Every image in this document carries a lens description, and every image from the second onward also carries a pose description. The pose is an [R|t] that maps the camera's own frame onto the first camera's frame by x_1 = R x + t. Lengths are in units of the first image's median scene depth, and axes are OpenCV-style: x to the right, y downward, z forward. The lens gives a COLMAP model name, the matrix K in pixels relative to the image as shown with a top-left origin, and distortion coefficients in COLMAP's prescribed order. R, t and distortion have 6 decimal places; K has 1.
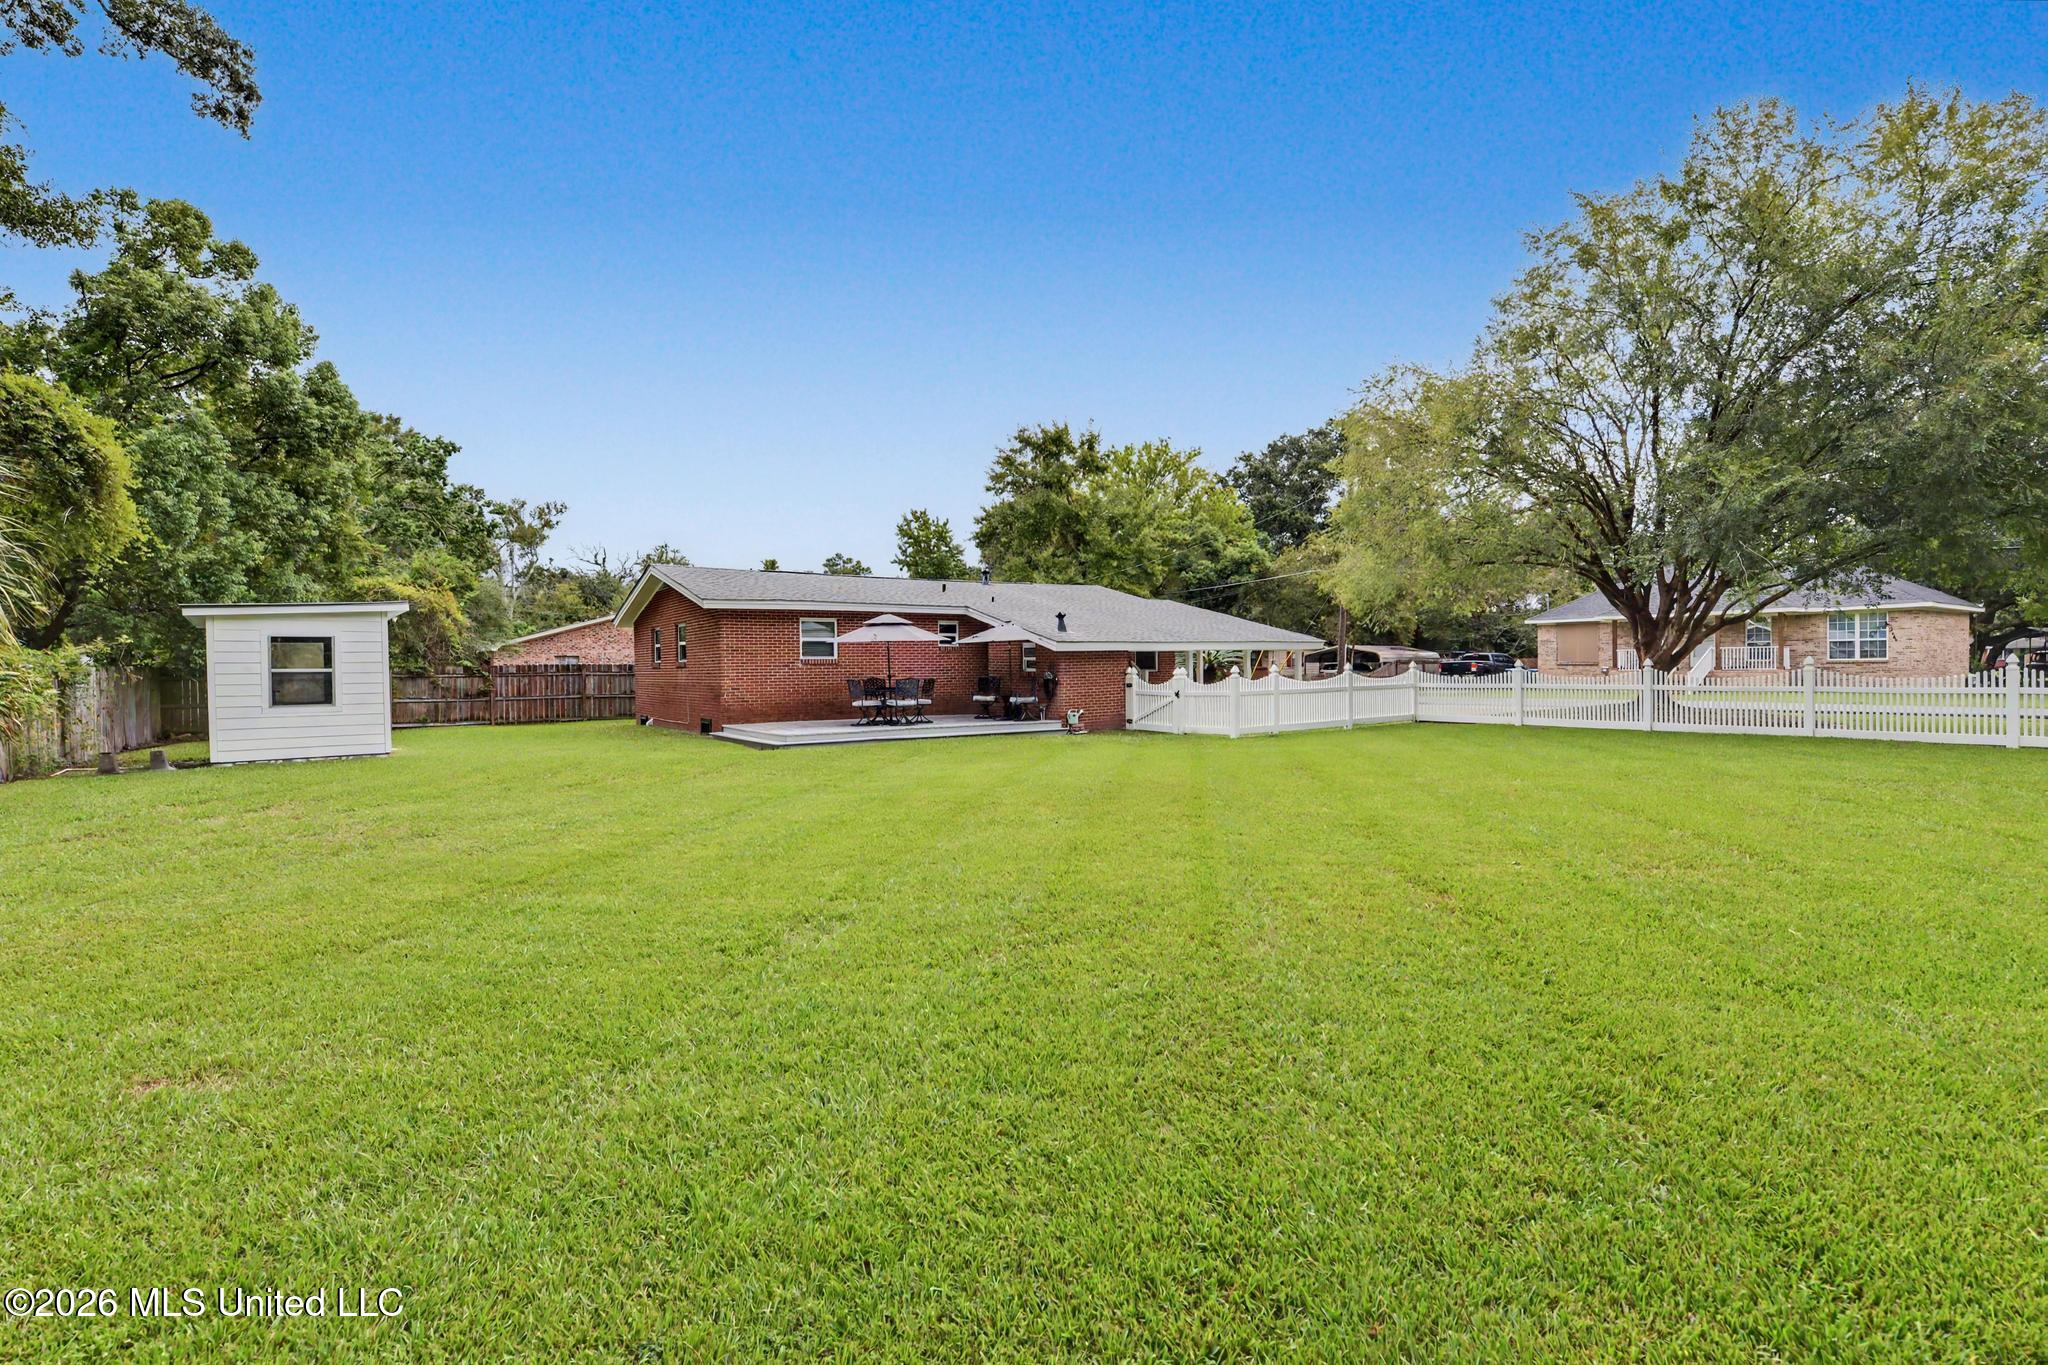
lens RADIAL K [[957.8, 0, 1026.3], [0, 957.8, 685.9], [0, 0, 1]] dist [0.002309, -0.000002]
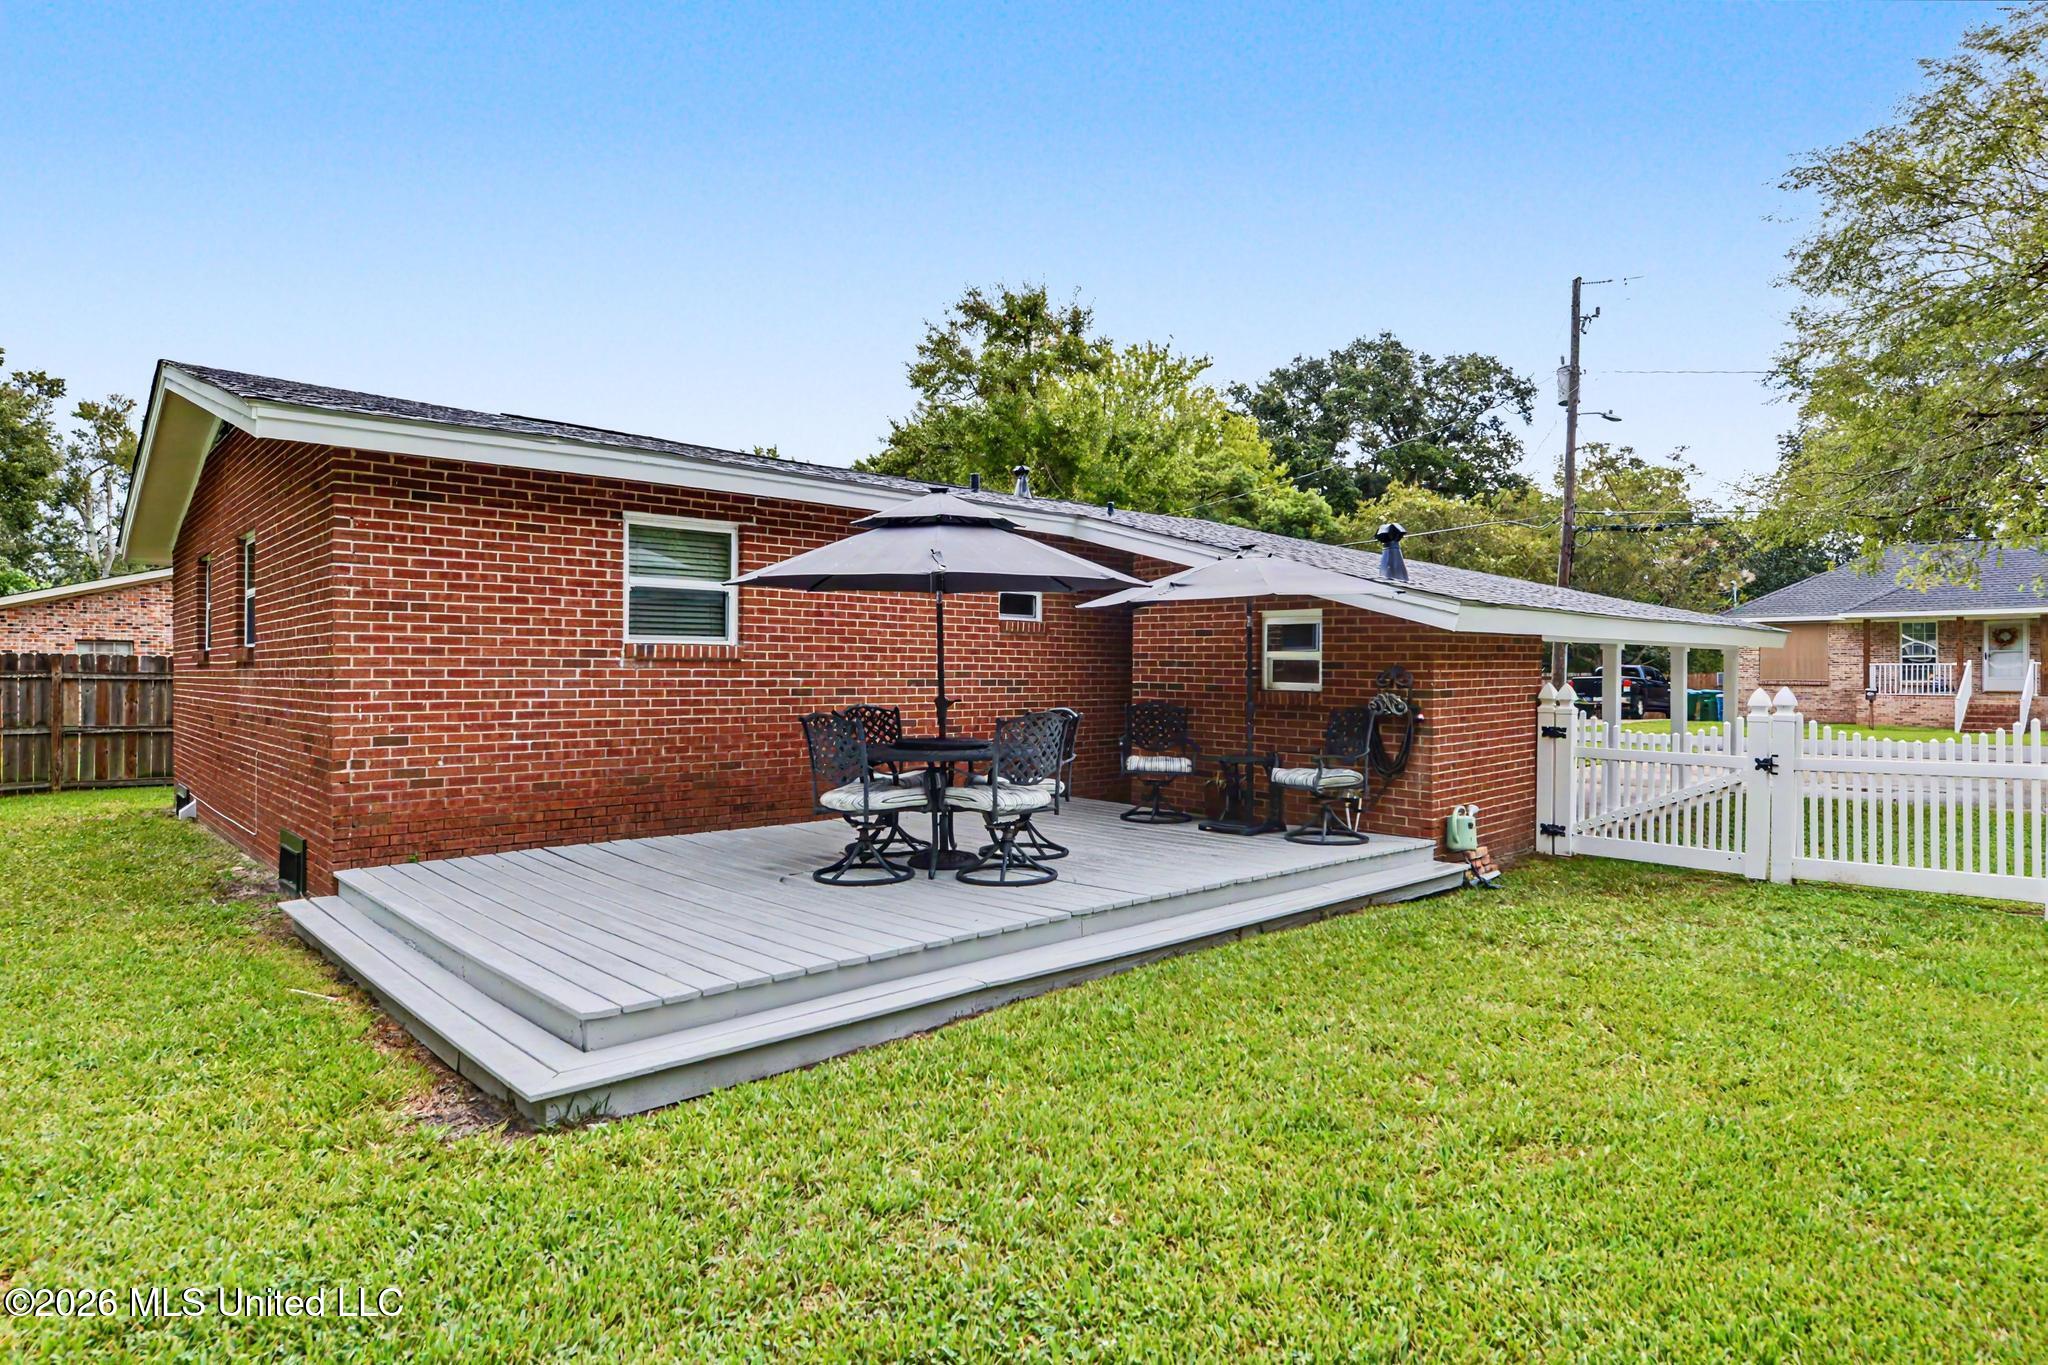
lens RADIAL K [[1114.2, 0, 1022.3], [0, 1114.2, 669.5], [0, 0, 1]] dist [-0.006256, -0.000126]
pose [[0.988814, 0.015706, 0.148328, -0.111433], [-0.011980, 0.999591, -0.025976, -0.007764], [-0.148675, 0.023909, 0.988597, 0.430259]]
